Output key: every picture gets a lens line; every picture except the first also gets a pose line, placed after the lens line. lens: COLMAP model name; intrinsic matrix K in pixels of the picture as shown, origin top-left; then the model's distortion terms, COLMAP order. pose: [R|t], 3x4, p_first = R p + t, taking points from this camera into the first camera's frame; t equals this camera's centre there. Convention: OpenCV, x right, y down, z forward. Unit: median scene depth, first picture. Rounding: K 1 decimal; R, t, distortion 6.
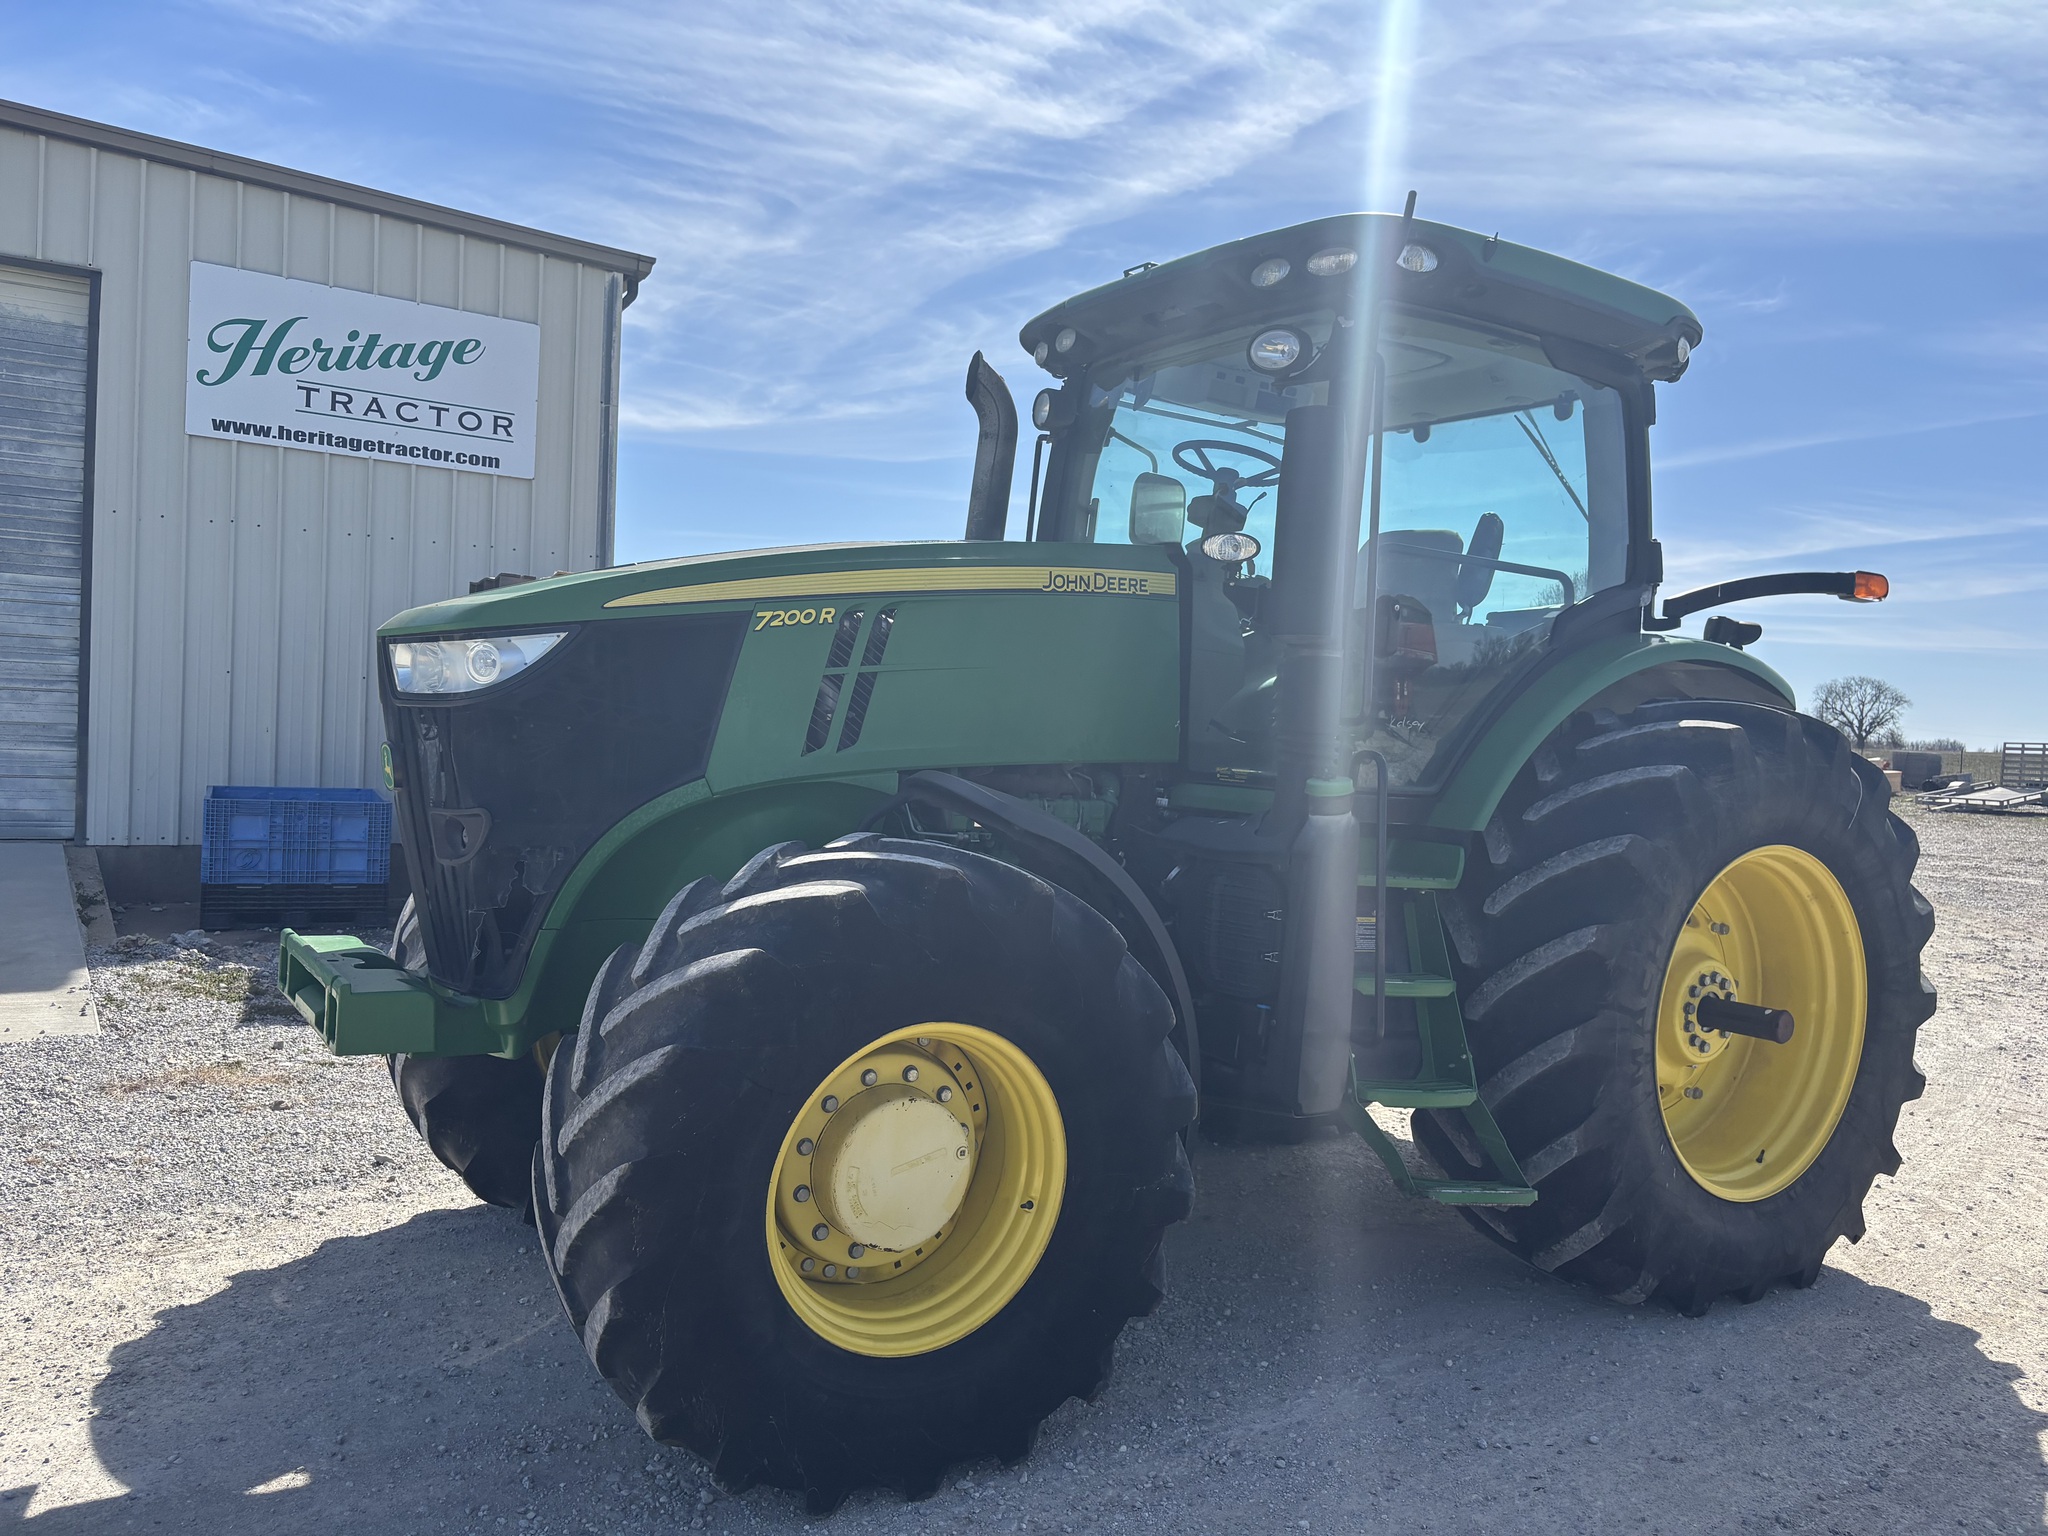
lens RADIAL K [[1558.7, 0, 1025.3], [0, 1558.7, 781.3], [0, 0, 1]] dist [0.028159, -0.024189]
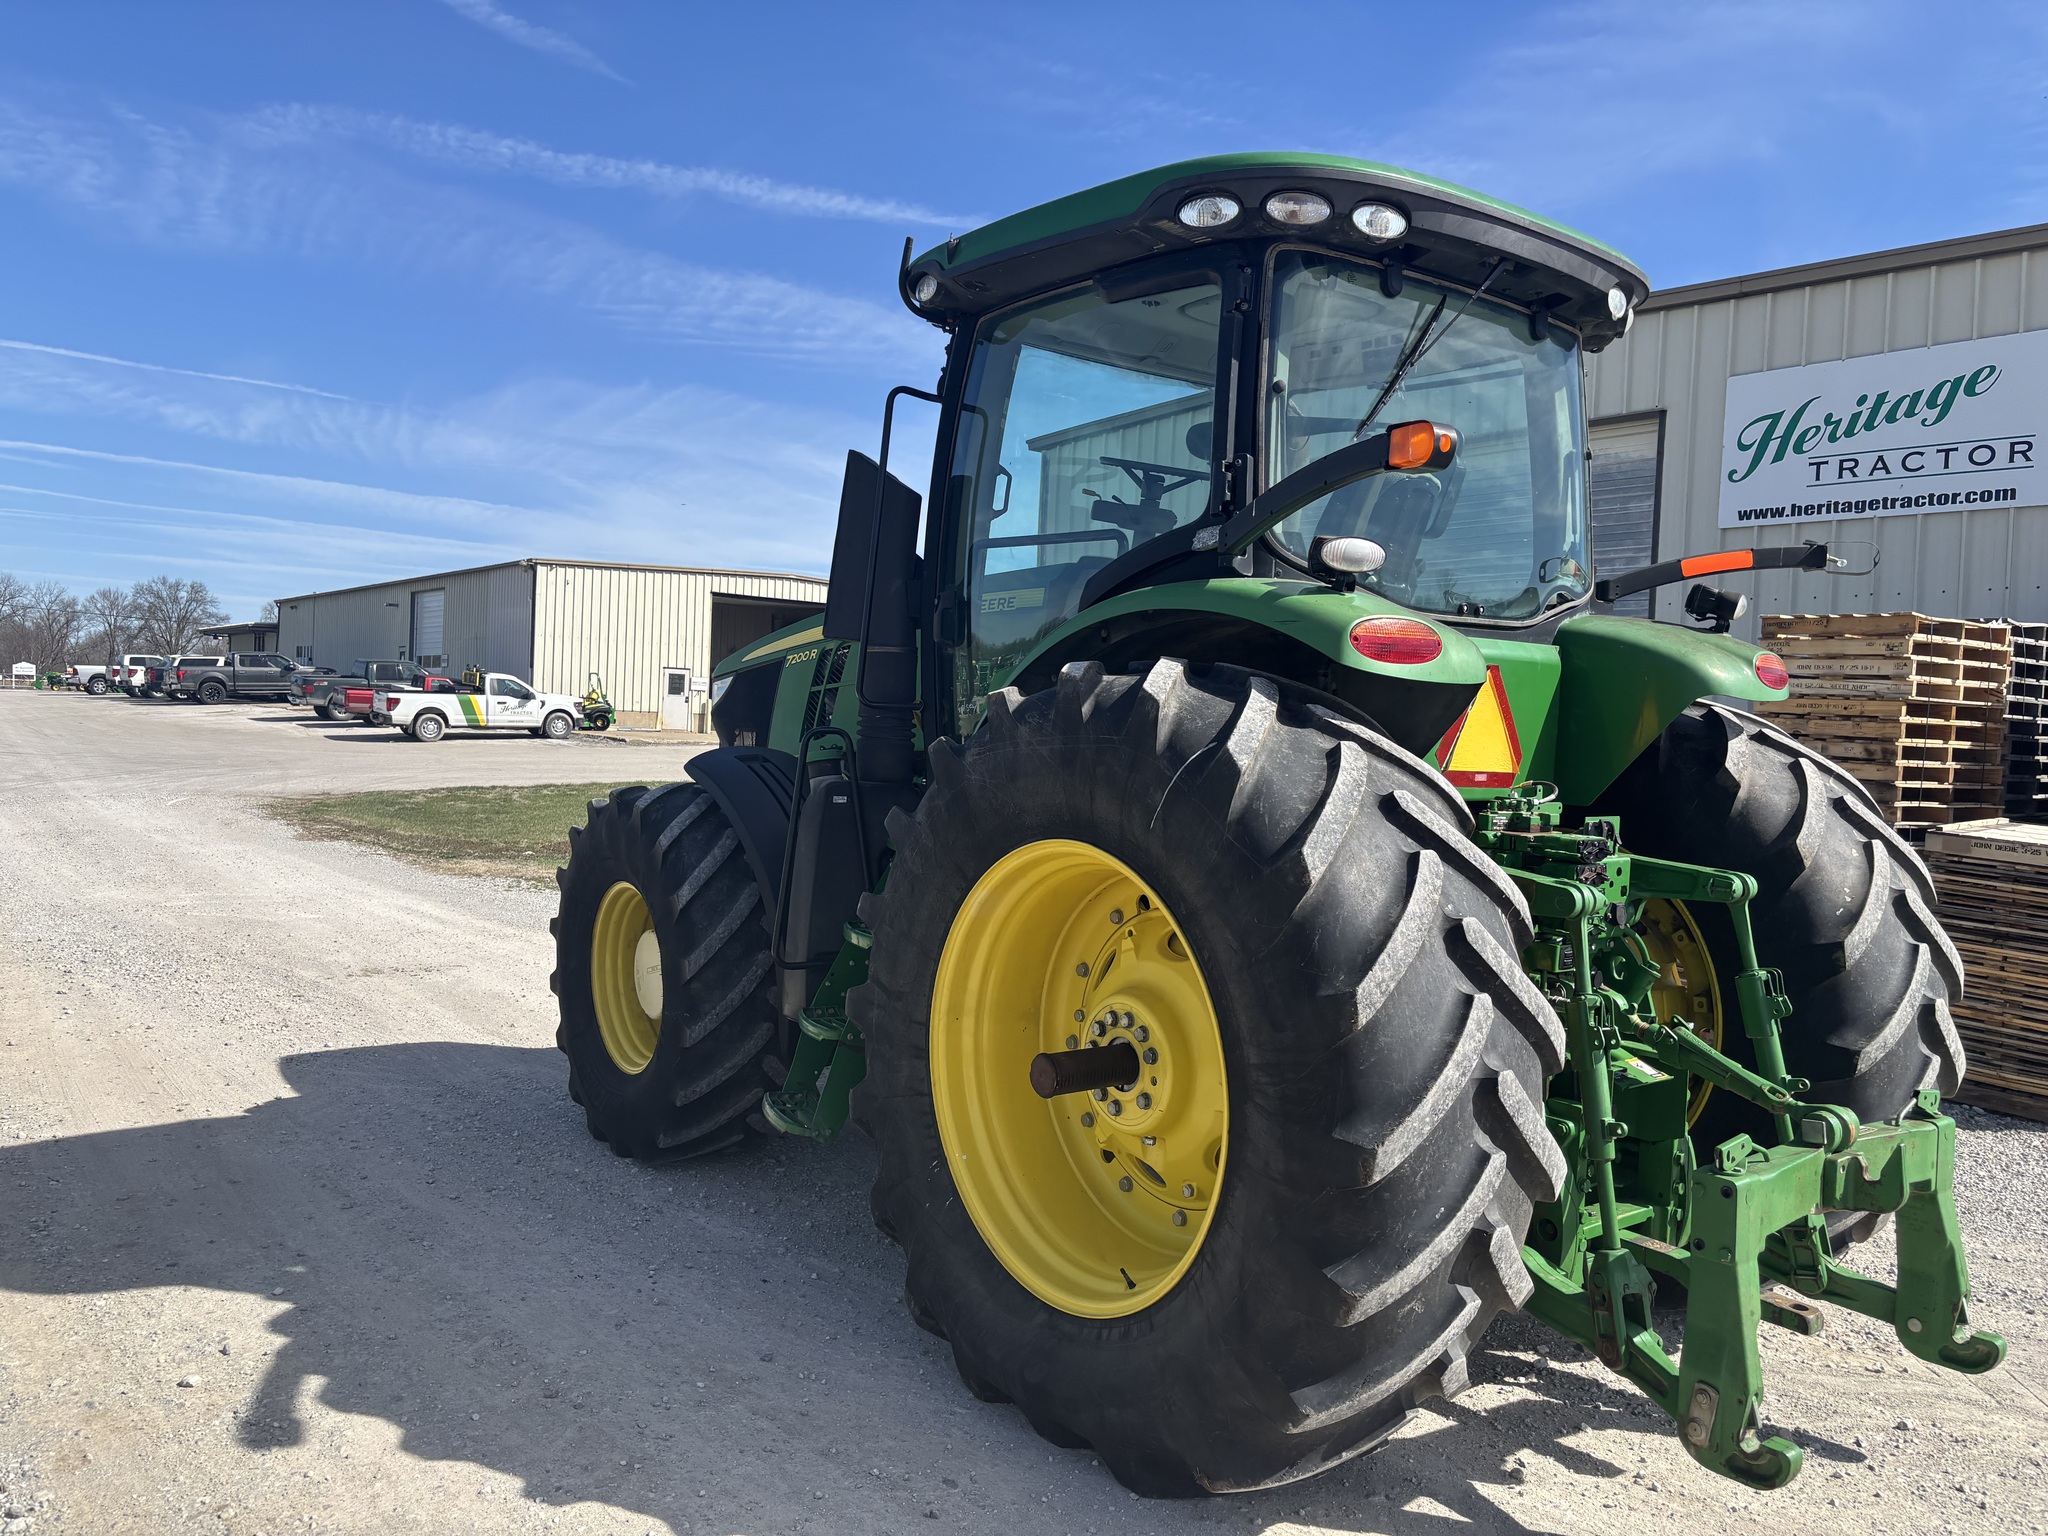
lens RADIAL K [[1558.7, 0, 1027.0], [0, 1558.7, 757.6], [0, 0, 1]] dist [0.028159, -0.024189]
pose [[0.103019, -0.021545, -0.994446, 0.518731], [-0.064583, 0.997511, -0.028302, 0.009673], [0.992581, 0.067140, 0.101371, 0.375666]]
